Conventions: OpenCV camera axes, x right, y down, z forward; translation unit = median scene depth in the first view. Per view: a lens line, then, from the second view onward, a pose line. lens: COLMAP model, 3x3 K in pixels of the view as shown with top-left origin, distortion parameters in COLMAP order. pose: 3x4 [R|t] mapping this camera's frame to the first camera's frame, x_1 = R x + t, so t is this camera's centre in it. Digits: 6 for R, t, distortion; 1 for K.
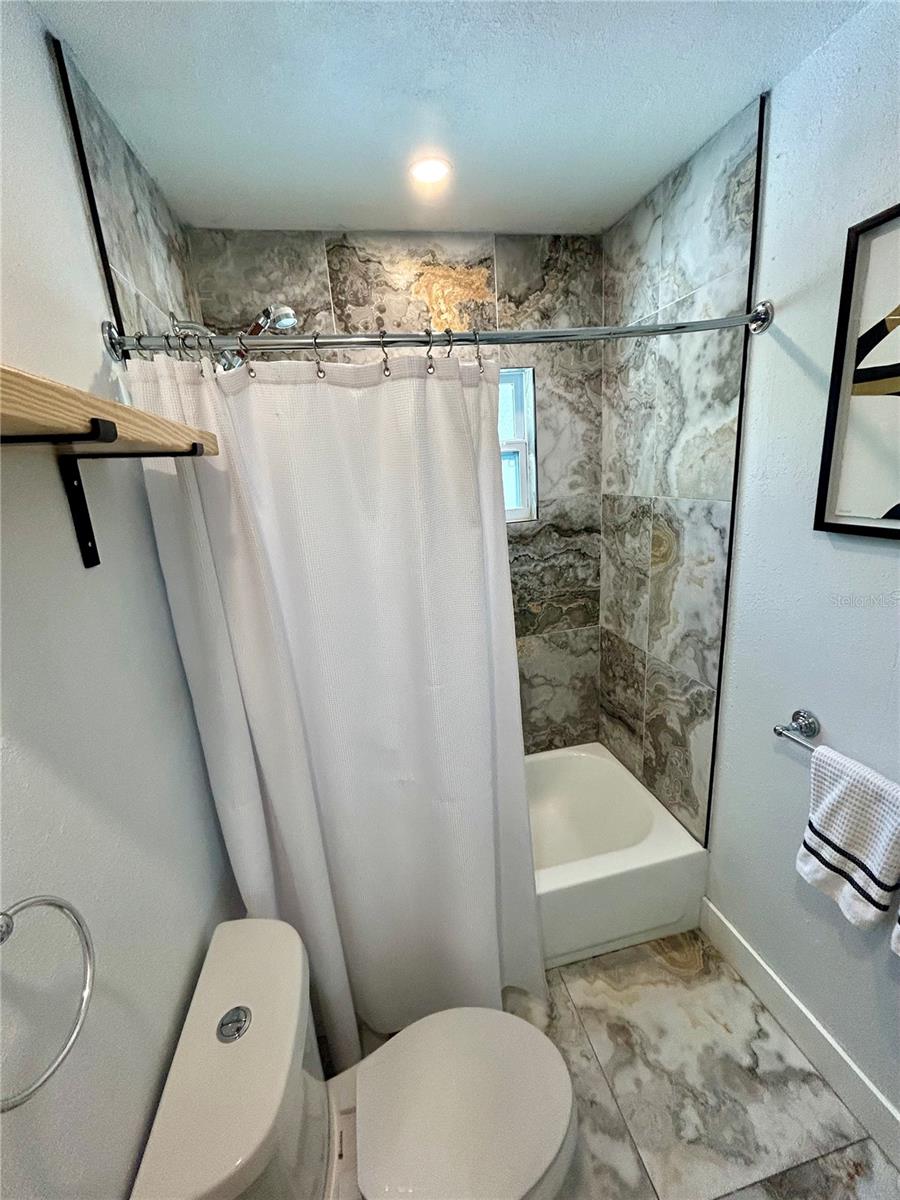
lens RADIAL K [[481.0, 0, 452.3], [0, 481.0, 601.3], [0, 0, 1]] dist [-0.001381, 0.000556]
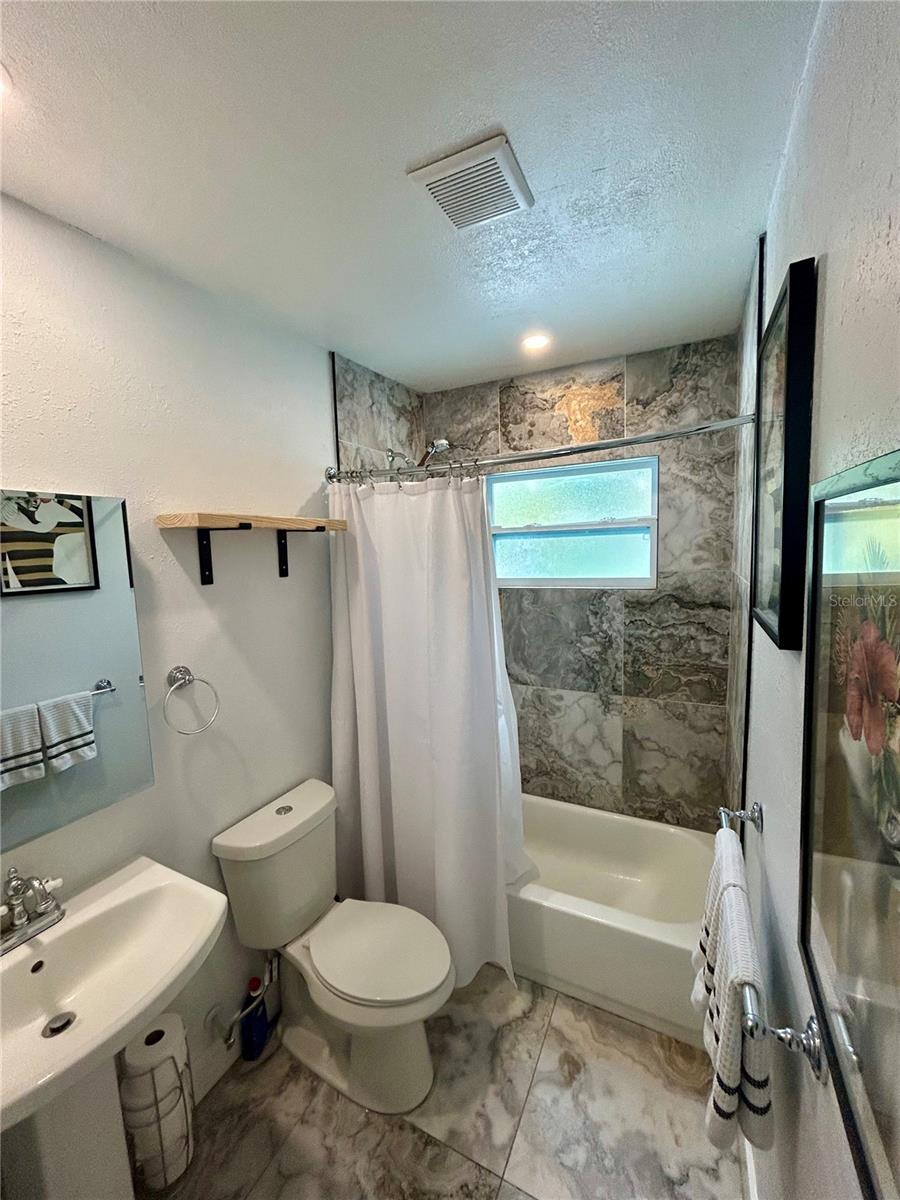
lens RADIAL K [[481.0, 0, 448.6], [0, 481.0, 600.7], [0, 0, 1]] dist [-0.001381, 0.000556]
pose [[0.774450, 0.123626, -0.620438, 0.553227], [-0.195617, 0.979455, -0.049013, -0.000837], [0.601632, 0.159327, 0.782722, -0.130316]]
